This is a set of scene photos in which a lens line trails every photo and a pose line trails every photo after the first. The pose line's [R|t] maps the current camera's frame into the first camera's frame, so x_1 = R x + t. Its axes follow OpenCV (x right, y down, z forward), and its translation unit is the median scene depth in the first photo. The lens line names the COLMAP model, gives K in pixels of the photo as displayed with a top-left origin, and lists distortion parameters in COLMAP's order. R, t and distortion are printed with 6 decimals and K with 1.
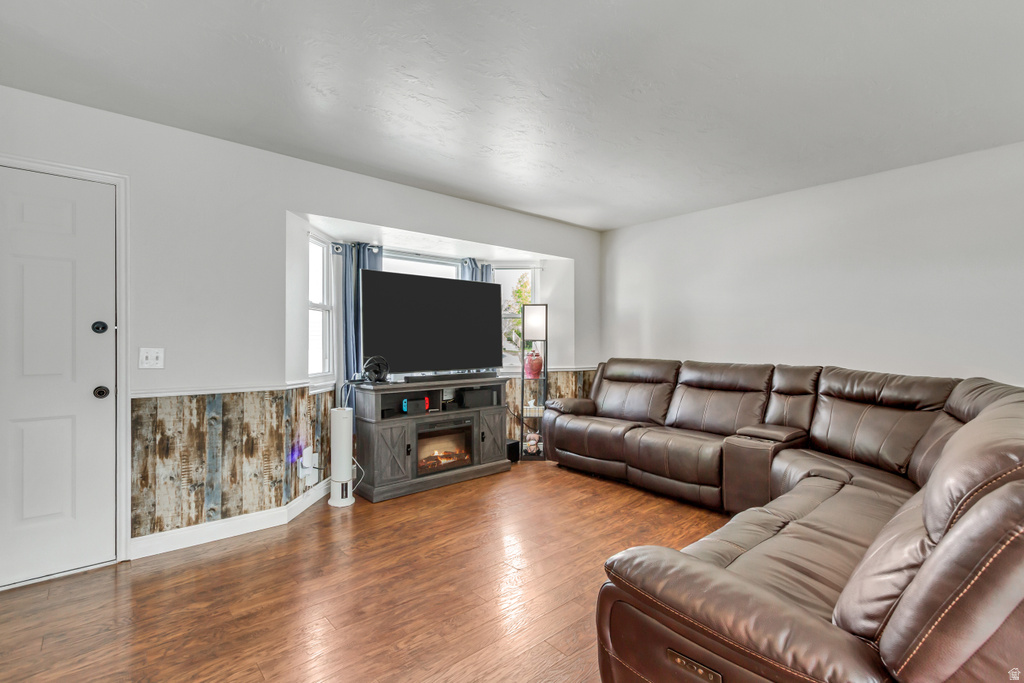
lens RADIAL K [[475.0, 0, 515.7], [0, 475.0, 341.9], [0, 0, 1]] dist [0.000964, -0.000064]
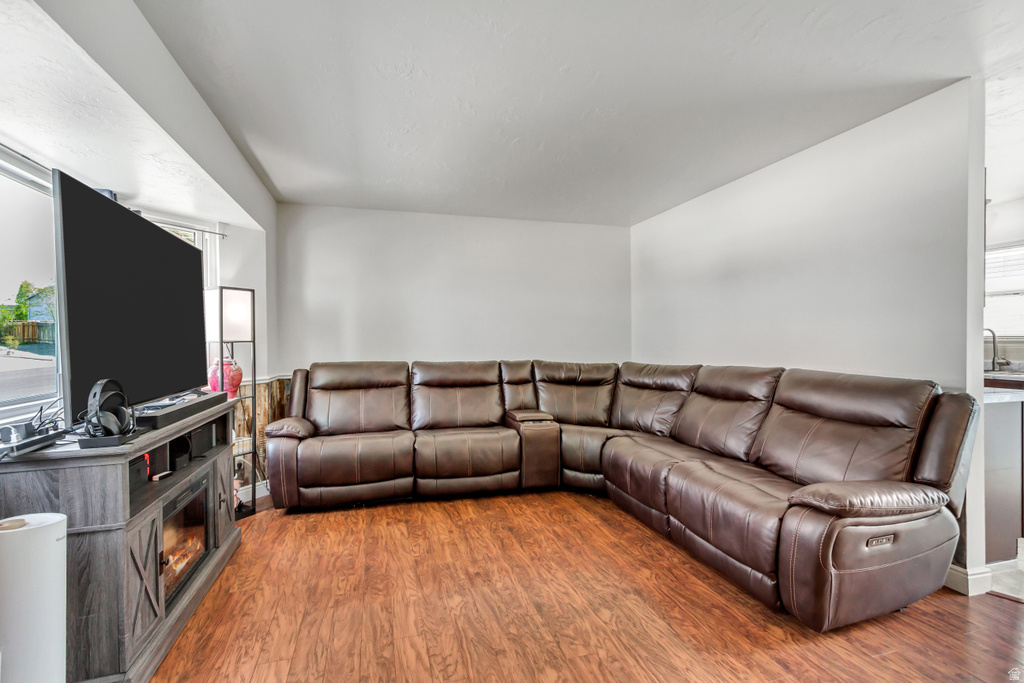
lens RADIAL K [[475.0, 0, 515.7], [0, 475.0, 341.9], [0, 0, 1]] dist [0.000964, -0.000064]
pose [[0.421025, -0.006644, 0.907025, -0.545219], [0.005202, 0.999974, 0.004910, -0.004808], [-0.907034, 0.002651, 0.421049, 0.479978]]
